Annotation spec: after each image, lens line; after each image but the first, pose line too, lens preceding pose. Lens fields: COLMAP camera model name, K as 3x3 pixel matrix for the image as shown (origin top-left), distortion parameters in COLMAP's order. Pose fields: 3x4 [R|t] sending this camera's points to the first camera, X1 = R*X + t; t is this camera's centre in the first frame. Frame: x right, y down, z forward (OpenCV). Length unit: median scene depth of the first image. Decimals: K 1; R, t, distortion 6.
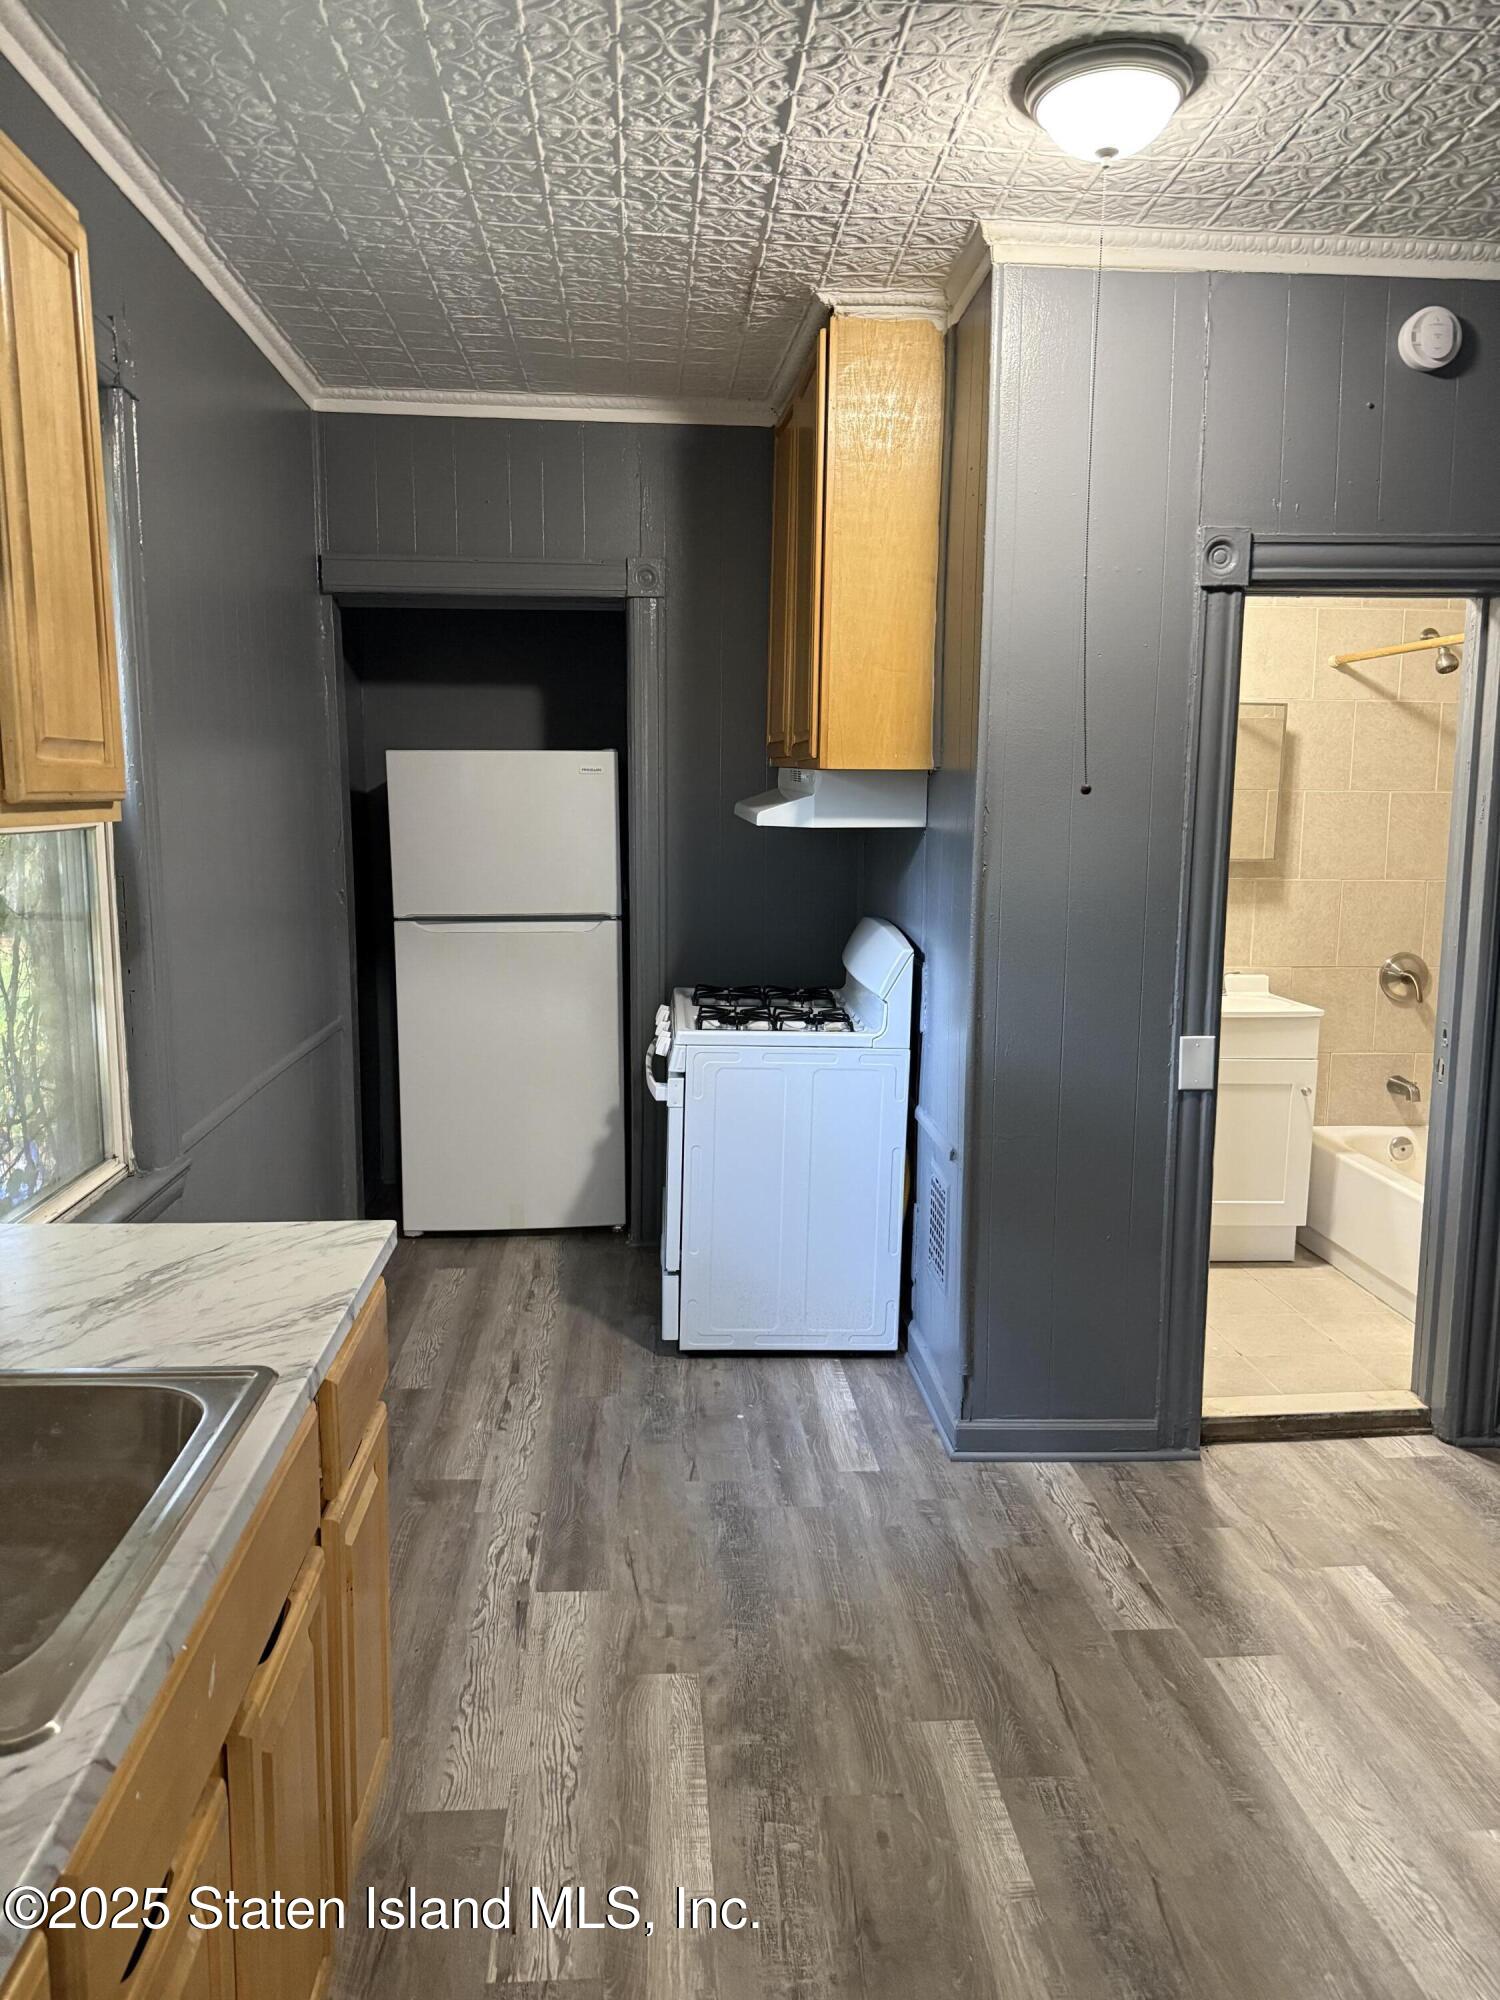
lens RADIAL K [[1420.0, 0, 744.3], [0, 1420.0, 994.5], [0, 0, 1]] dist [0.023398, -0.000883]
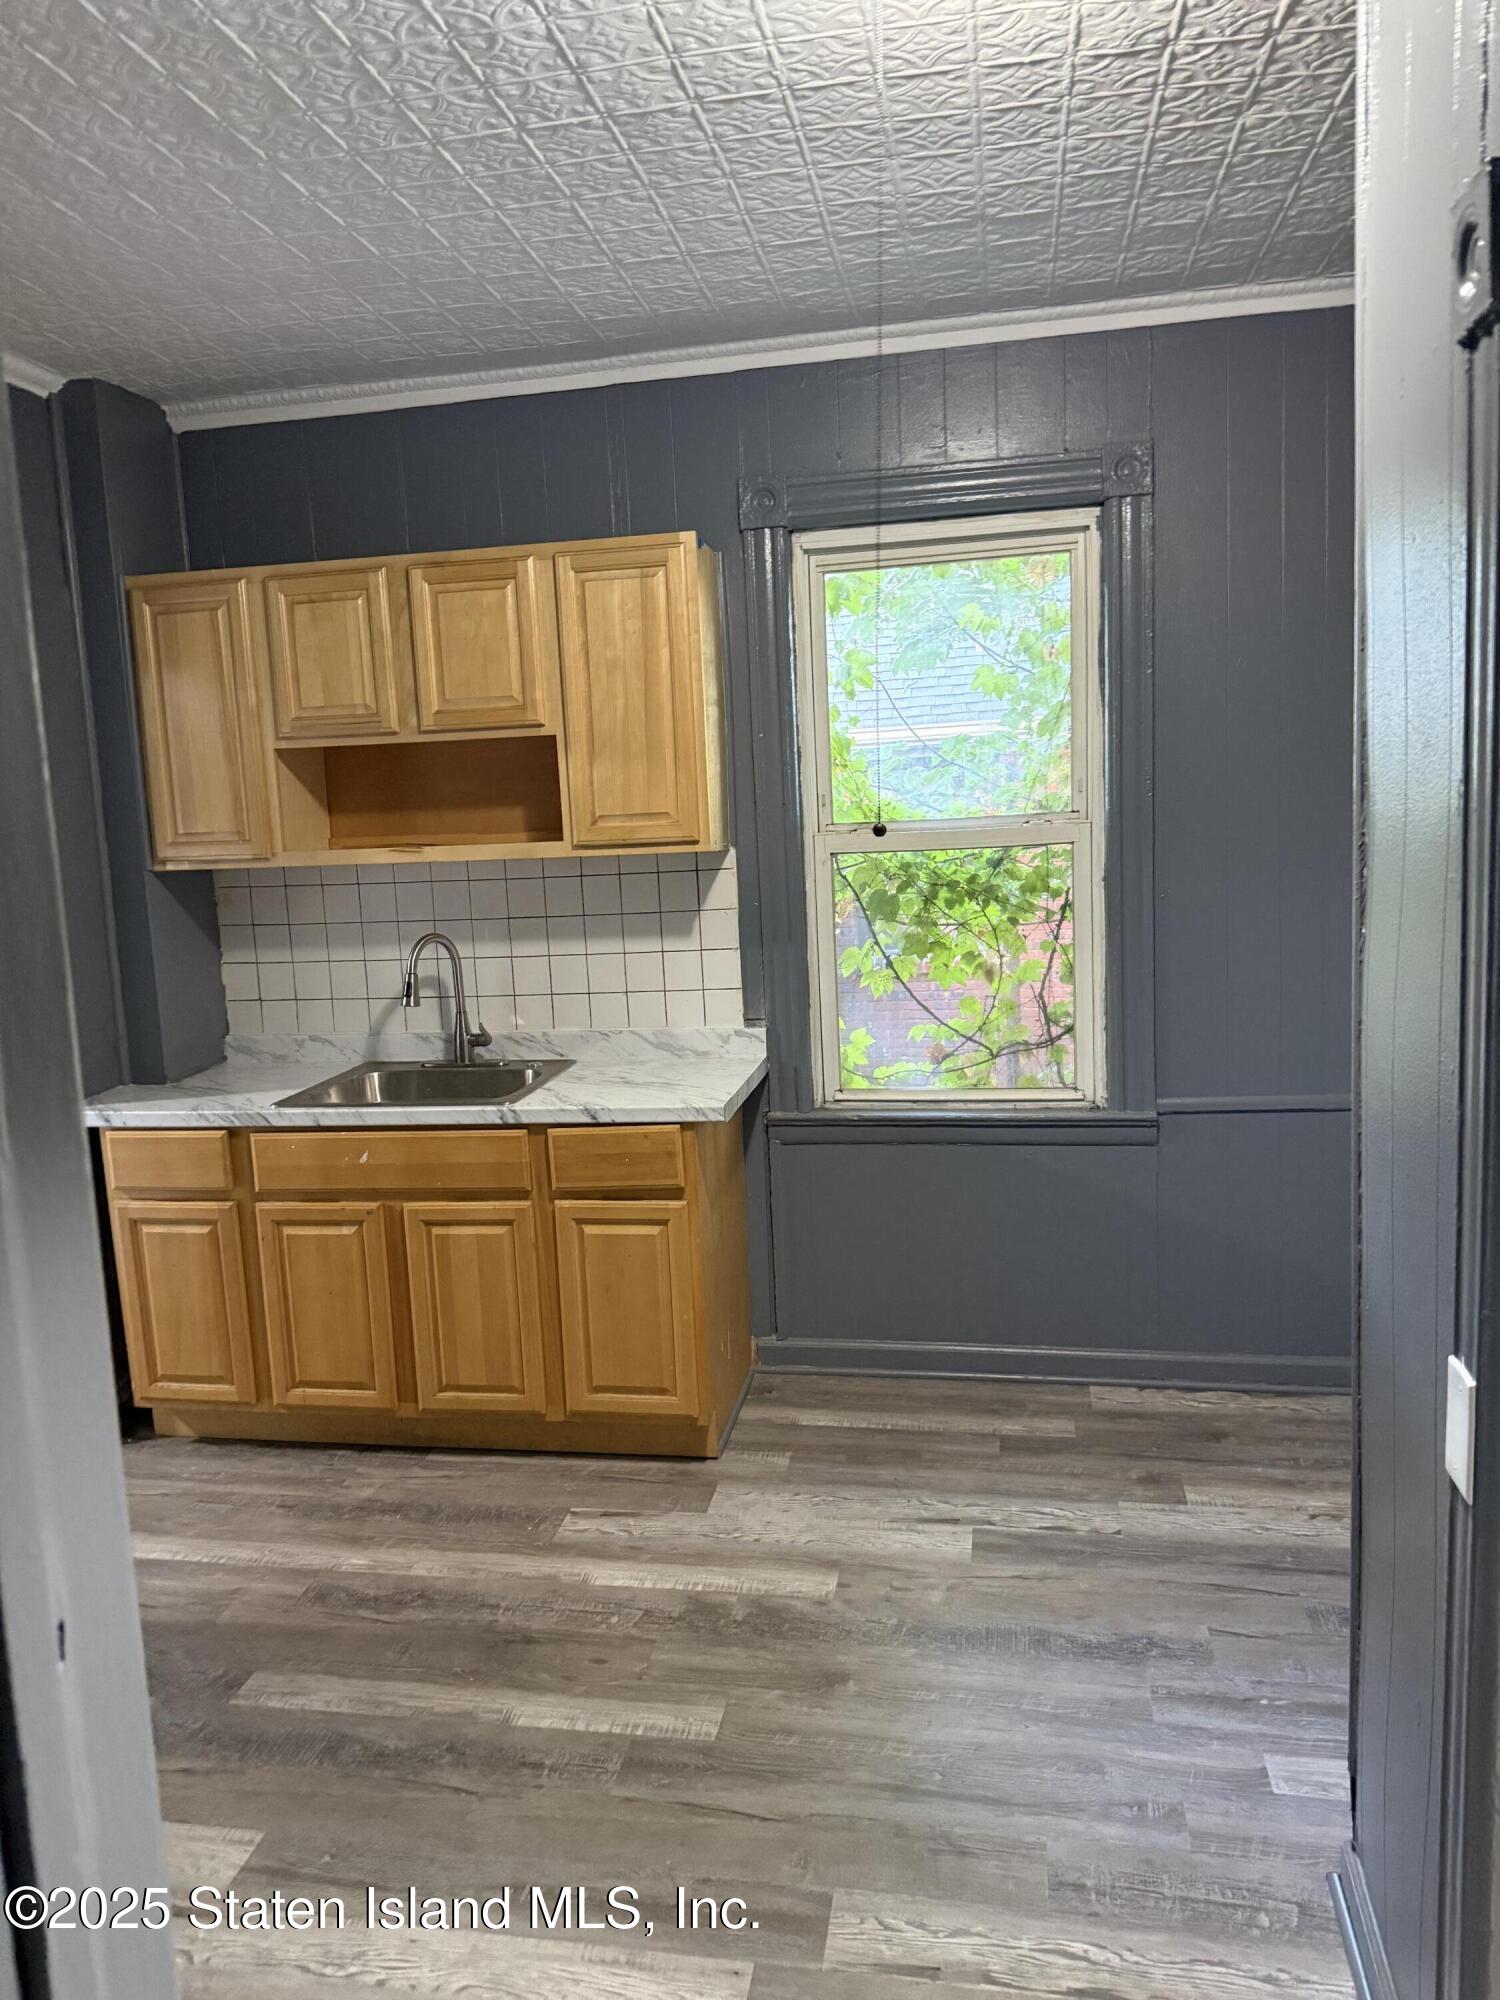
lens RADIAL K [[1420.0, 0, 746.4], [0, 1420.0, 1001.6], [0, 0, 1]] dist [0.023398, -0.000883]
pose [[-0.240608, 0.135822, -0.961072, 0.969506], [-0.099449, 0.981500, 0.163607, -0.163646], [0.965514, 0.134943, -0.222649, 1.073586]]
